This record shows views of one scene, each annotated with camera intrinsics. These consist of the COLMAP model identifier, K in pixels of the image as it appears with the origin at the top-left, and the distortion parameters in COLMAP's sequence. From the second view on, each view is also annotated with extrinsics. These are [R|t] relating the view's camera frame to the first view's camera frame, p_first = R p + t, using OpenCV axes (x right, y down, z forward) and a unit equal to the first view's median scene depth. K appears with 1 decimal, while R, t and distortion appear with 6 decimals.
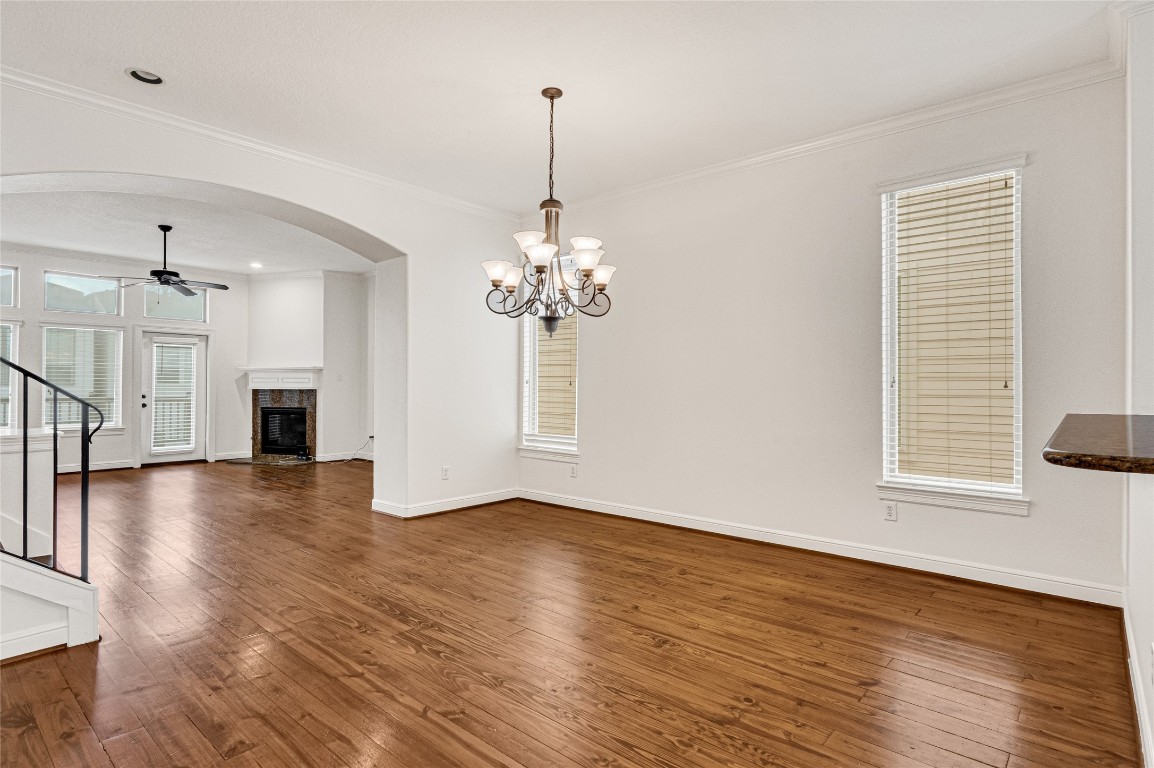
lens RADIAL K [[593.8, 0, 574.8], [0, 593.8, 386.9], [0, 0, 1]] dist [0.001706, 0.000102]
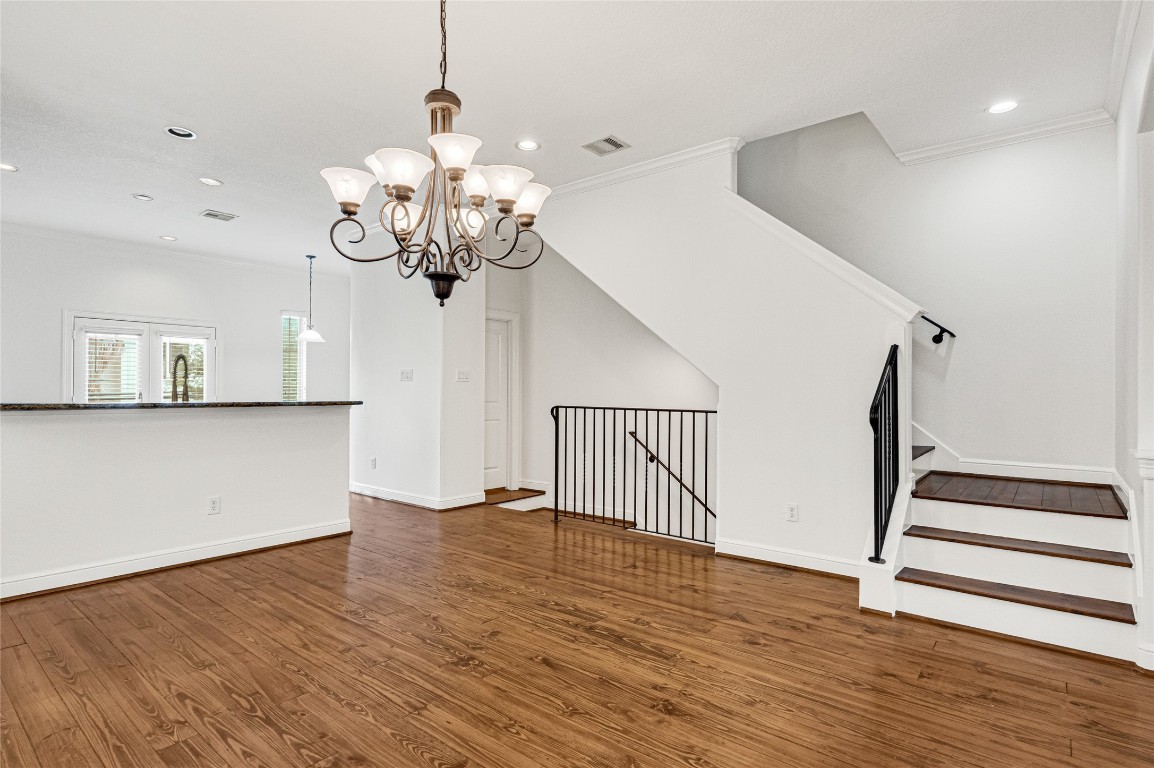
lens RADIAL K [[593.8, 0, 574.8], [0, 593.8, 386.9], [0, 0, 1]] dist [0.001706, 0.000102]
pose [[-0.999496, -0.010725, -0.029877, -0.196108], [-0.010523, 0.999921, -0.006890, 0.010448], [0.029948, -0.006572, -0.999530, 1.929233]]
